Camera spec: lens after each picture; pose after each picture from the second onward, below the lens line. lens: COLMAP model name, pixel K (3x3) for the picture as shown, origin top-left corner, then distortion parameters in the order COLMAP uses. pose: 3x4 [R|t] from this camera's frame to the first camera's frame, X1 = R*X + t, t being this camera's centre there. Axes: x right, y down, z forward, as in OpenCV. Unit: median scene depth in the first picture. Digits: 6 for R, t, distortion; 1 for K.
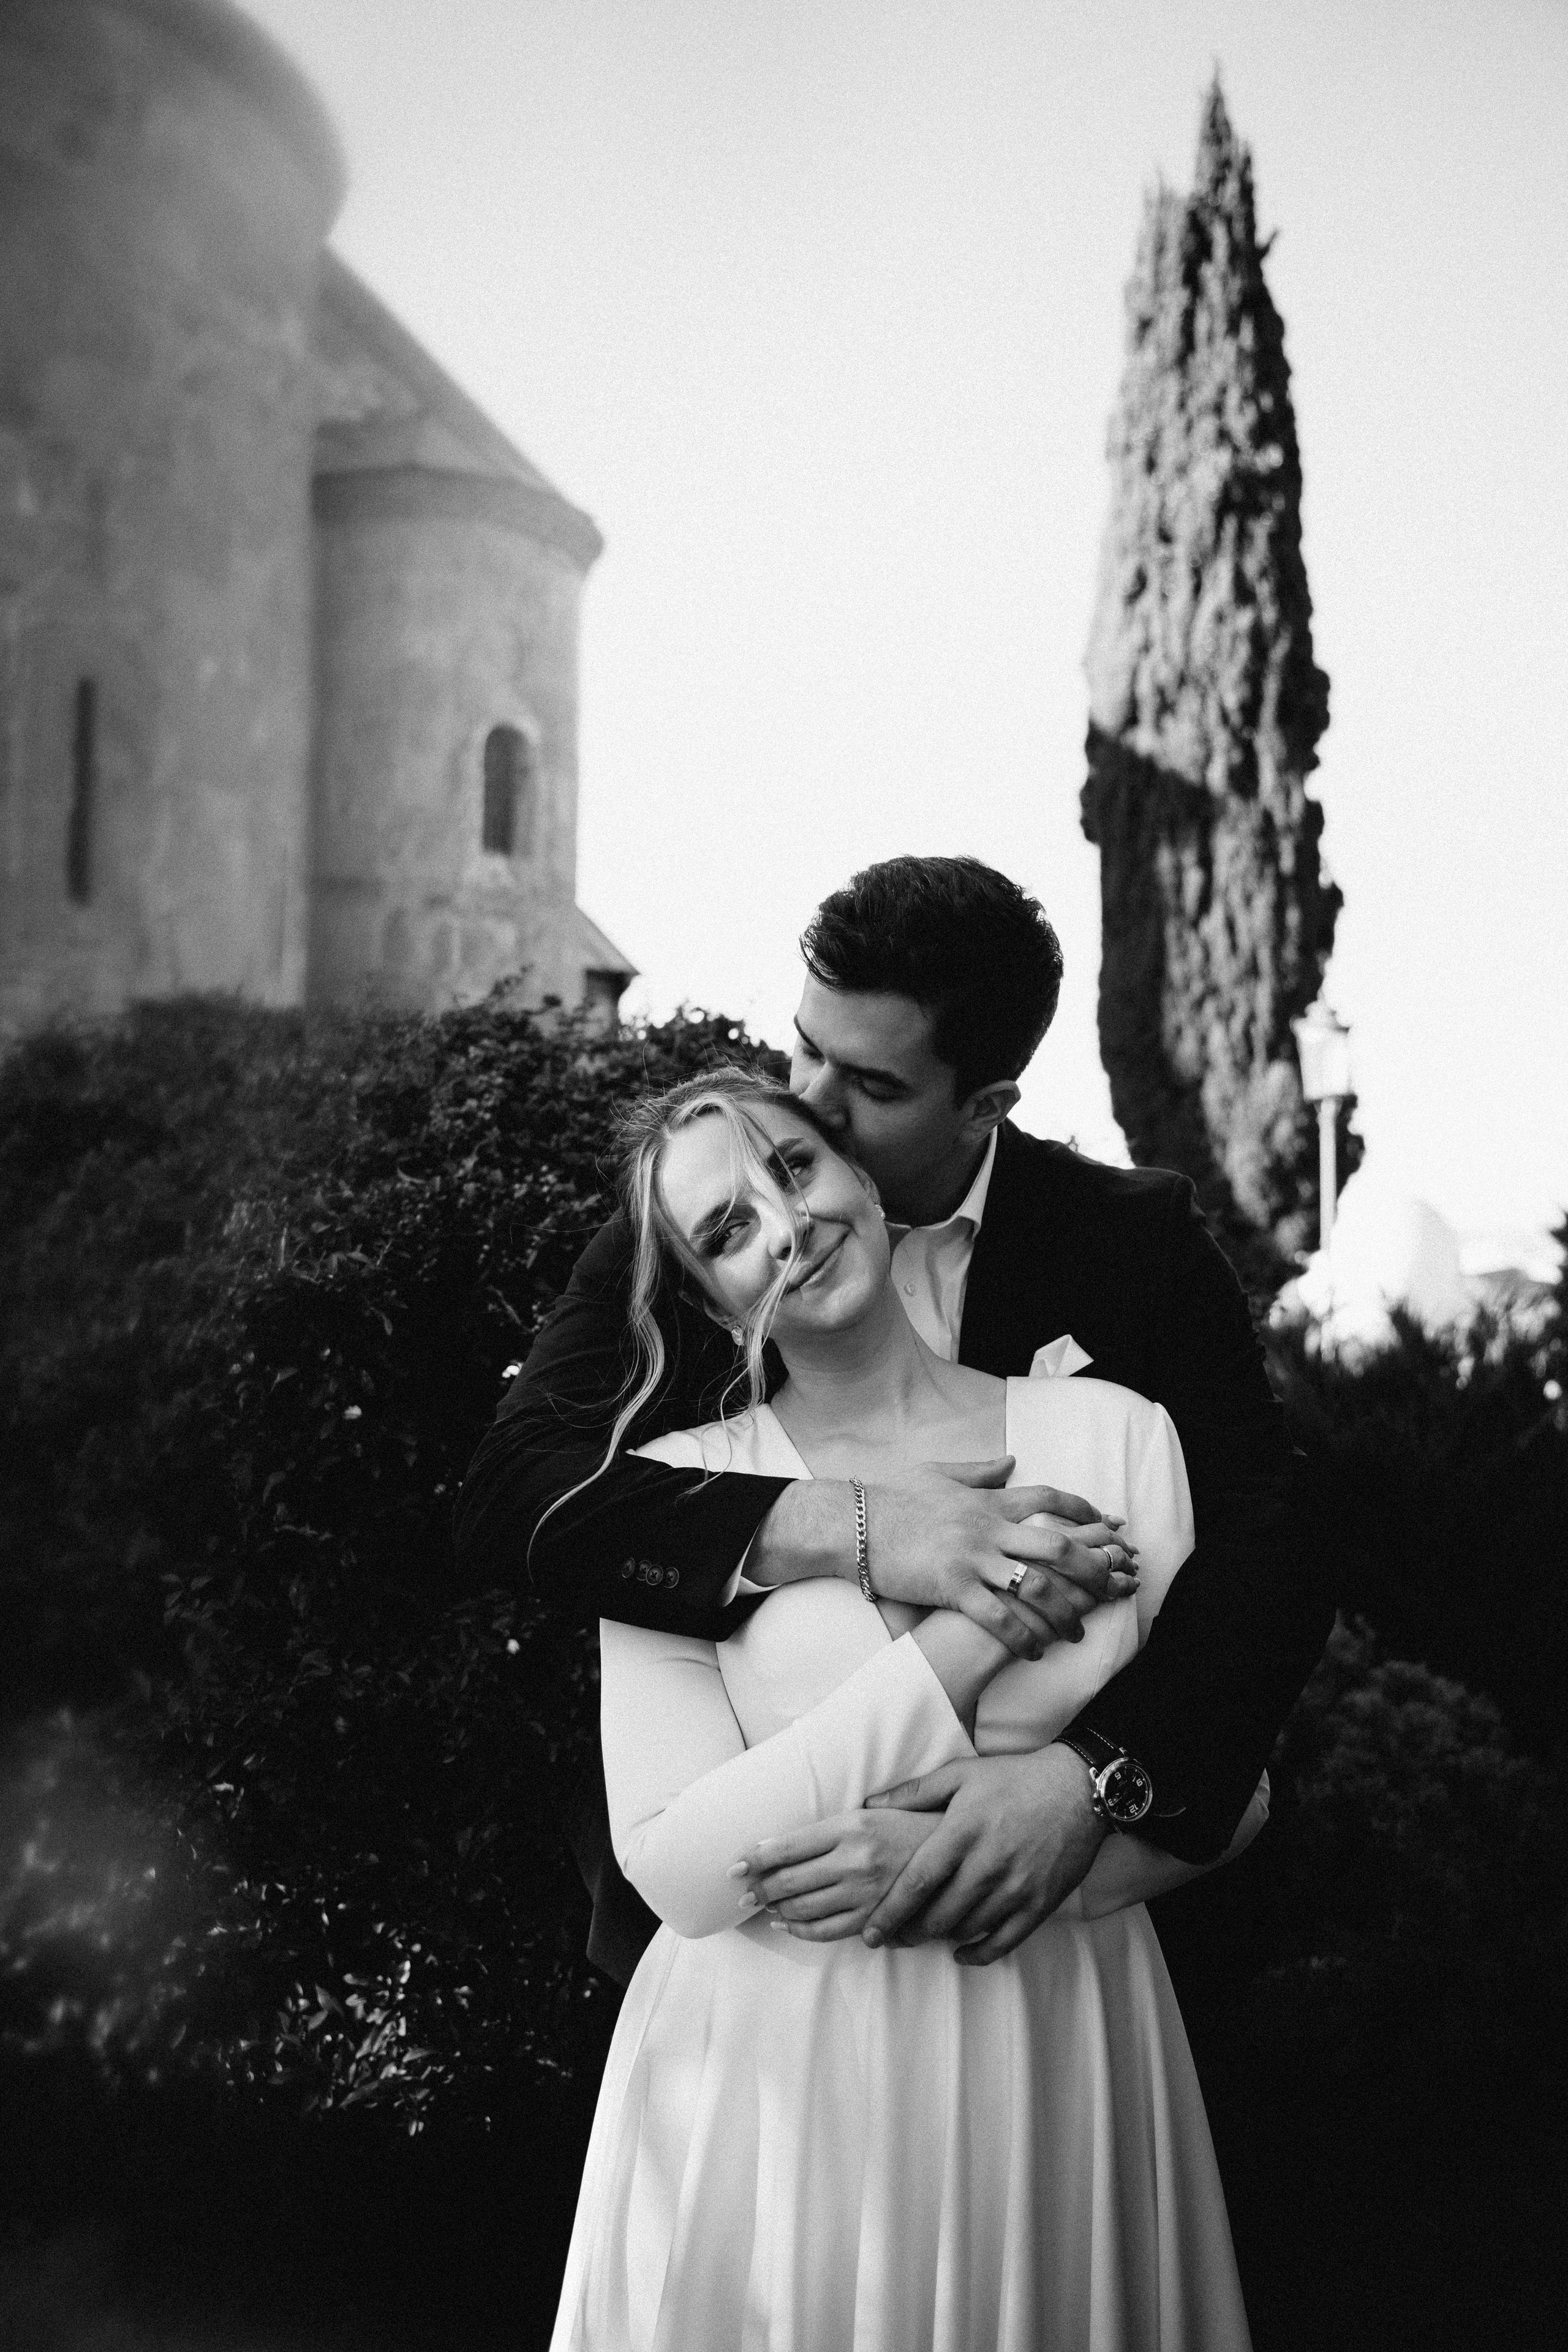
lens RADIAL K [[1896.7, 0, 779.8], [0, 1896.7, 1251.9], [0, 0, 1]] dist [-0.106898, 0.084228]
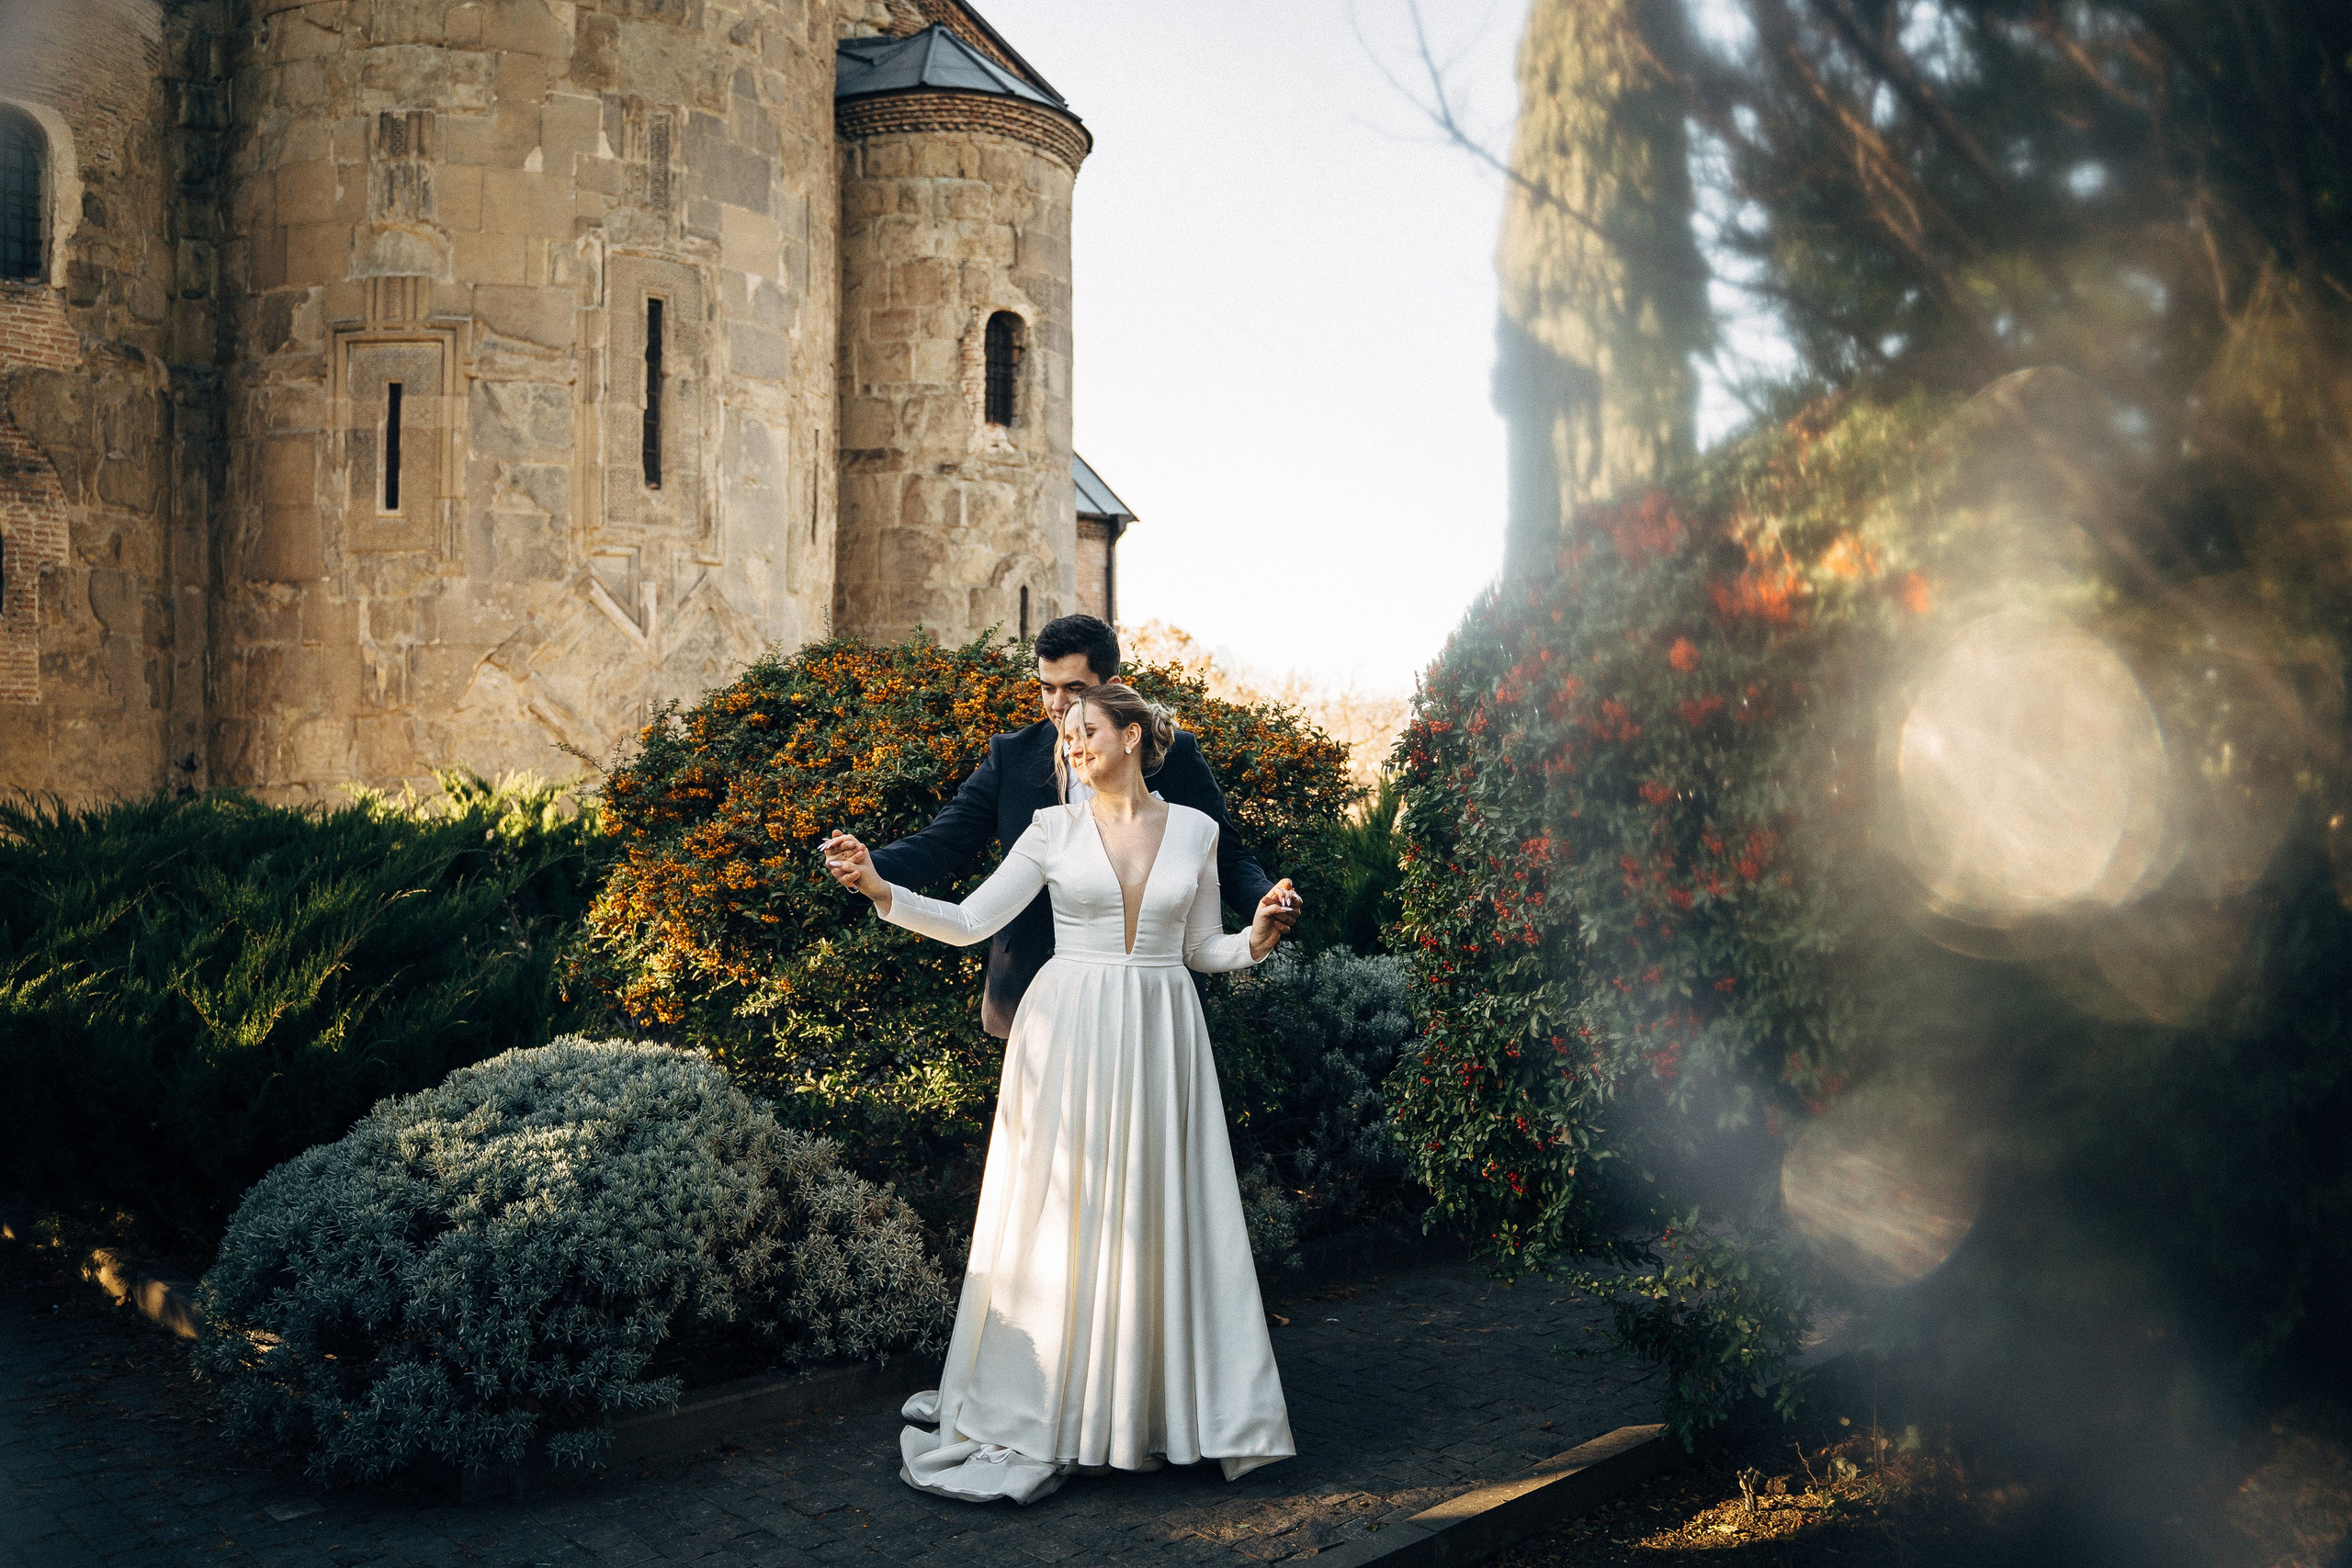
lens RADIAL K [[1896.5, 0, 1181.4], [0, 1896.5, 784.6], [0, 0, 1]] dist [-0.106898, 0.084228]
pose [[0.998287, -0.010063, -0.057642, 0.030511], [0.010527, 0.999914, 0.007767, 0.000817], [0.057559, -0.008360, 0.998307, -0.175653]]
